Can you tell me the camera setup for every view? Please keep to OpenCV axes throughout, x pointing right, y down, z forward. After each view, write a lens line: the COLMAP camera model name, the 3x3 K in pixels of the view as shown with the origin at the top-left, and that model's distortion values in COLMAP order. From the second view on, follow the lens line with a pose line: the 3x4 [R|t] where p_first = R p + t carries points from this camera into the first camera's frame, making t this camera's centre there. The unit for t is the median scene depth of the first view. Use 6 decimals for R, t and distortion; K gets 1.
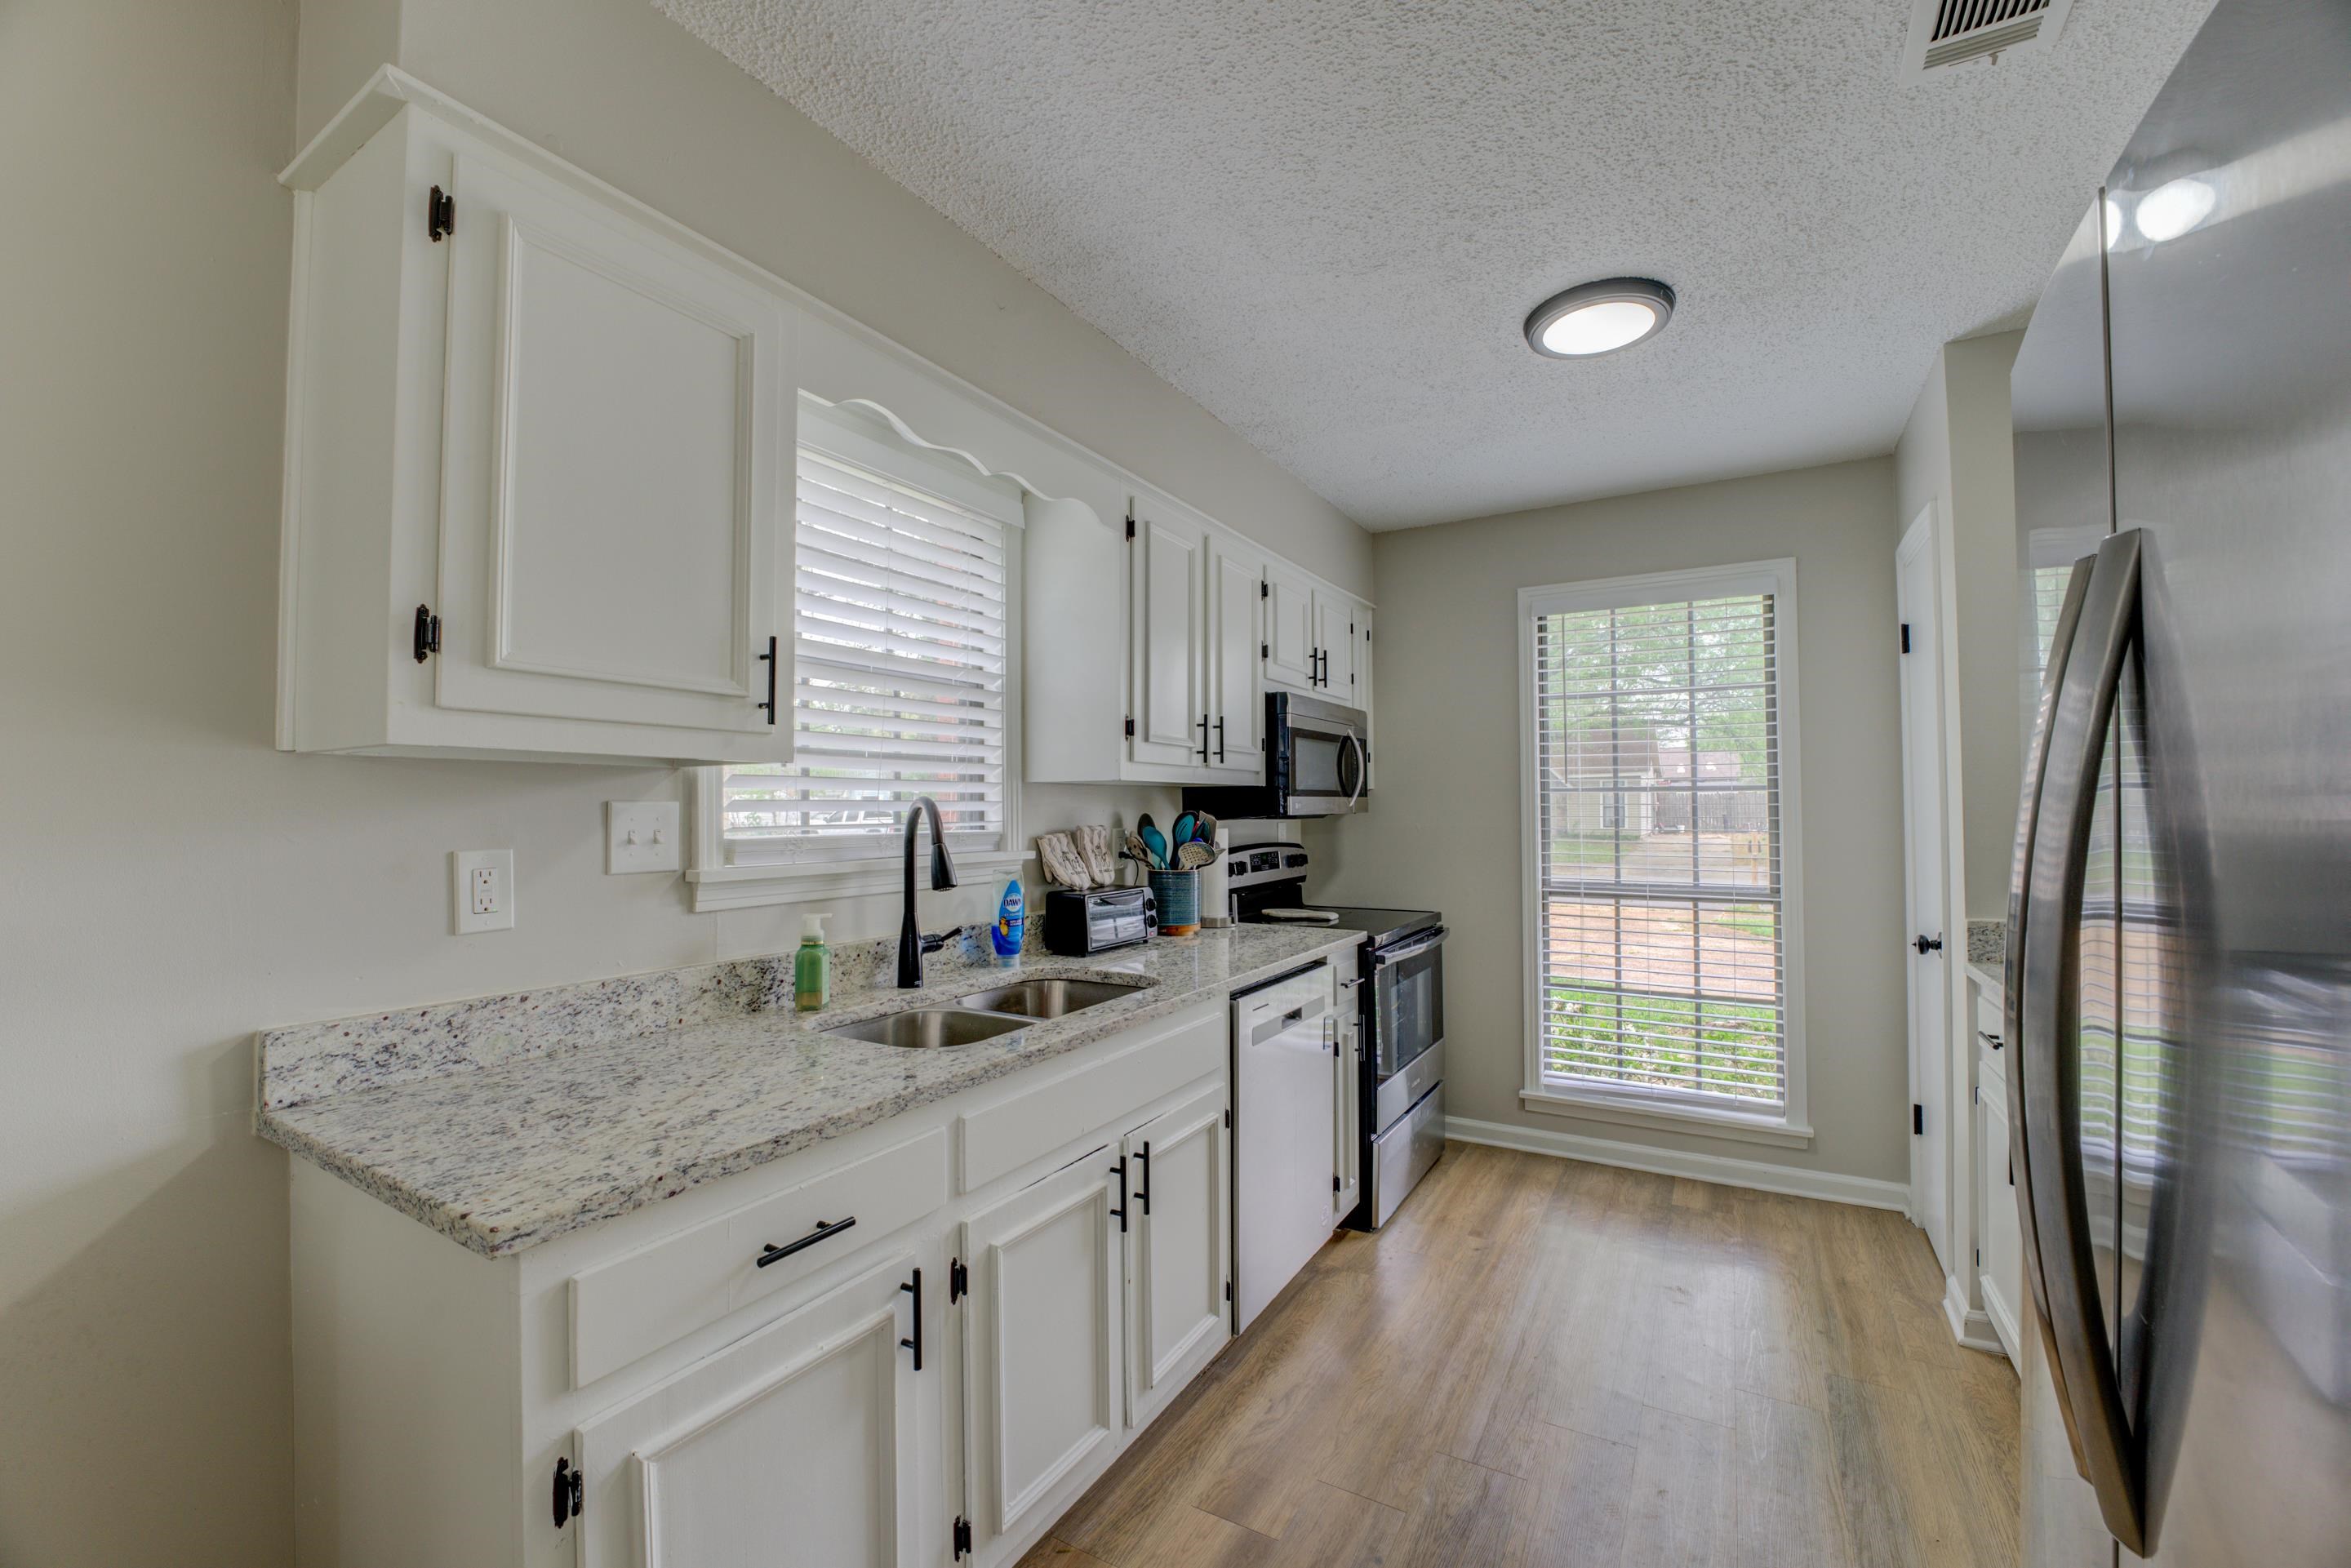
lens RADIAL K [[960.5, 0, 1162.5], [0, 960.5, 789.5], [0, 0, 1]] dist [-0.025827, 0.001971]
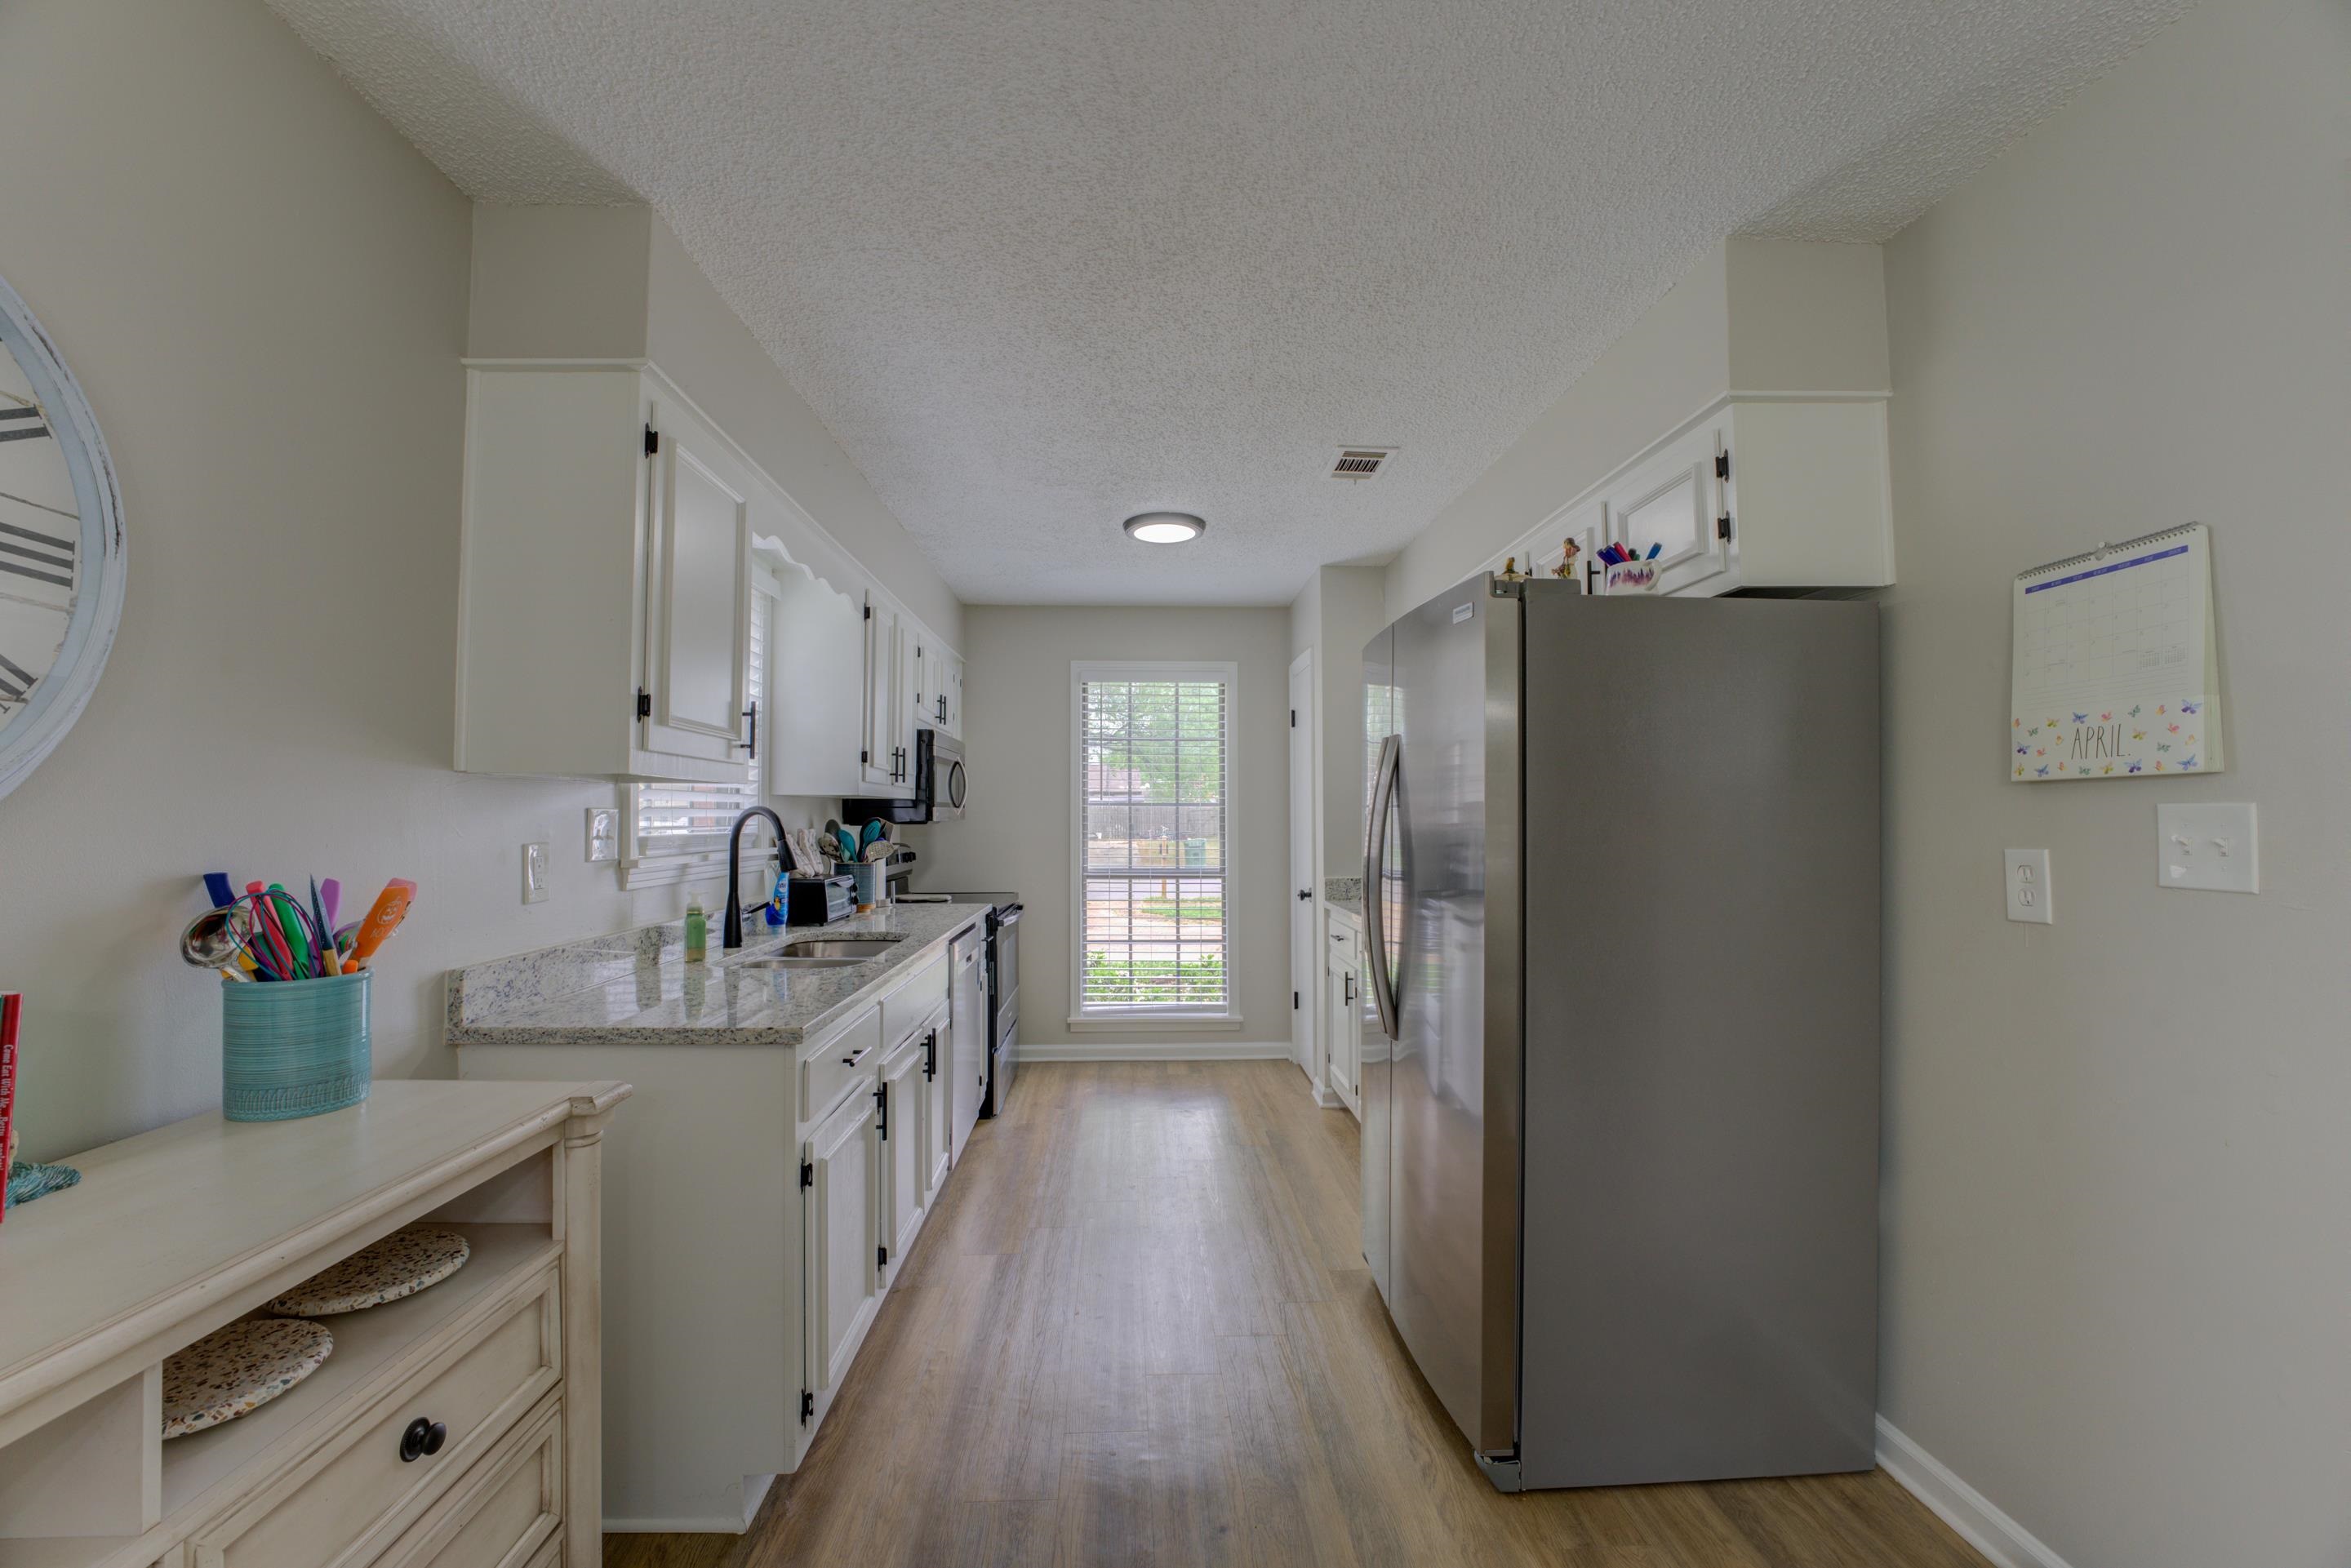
lens RADIAL K [[960.5, 0, 1173.0], [0, 960.5, 780.2], [0, 0, 1]] dist [-0.025827, 0.001971]
pose [[0.832485, 0.026286, 0.553424, -0.373365], [-0.015994, 0.999598, -0.023419, -0.004912], [-0.553817, 0.010644, 0.832571, -0.343255]]
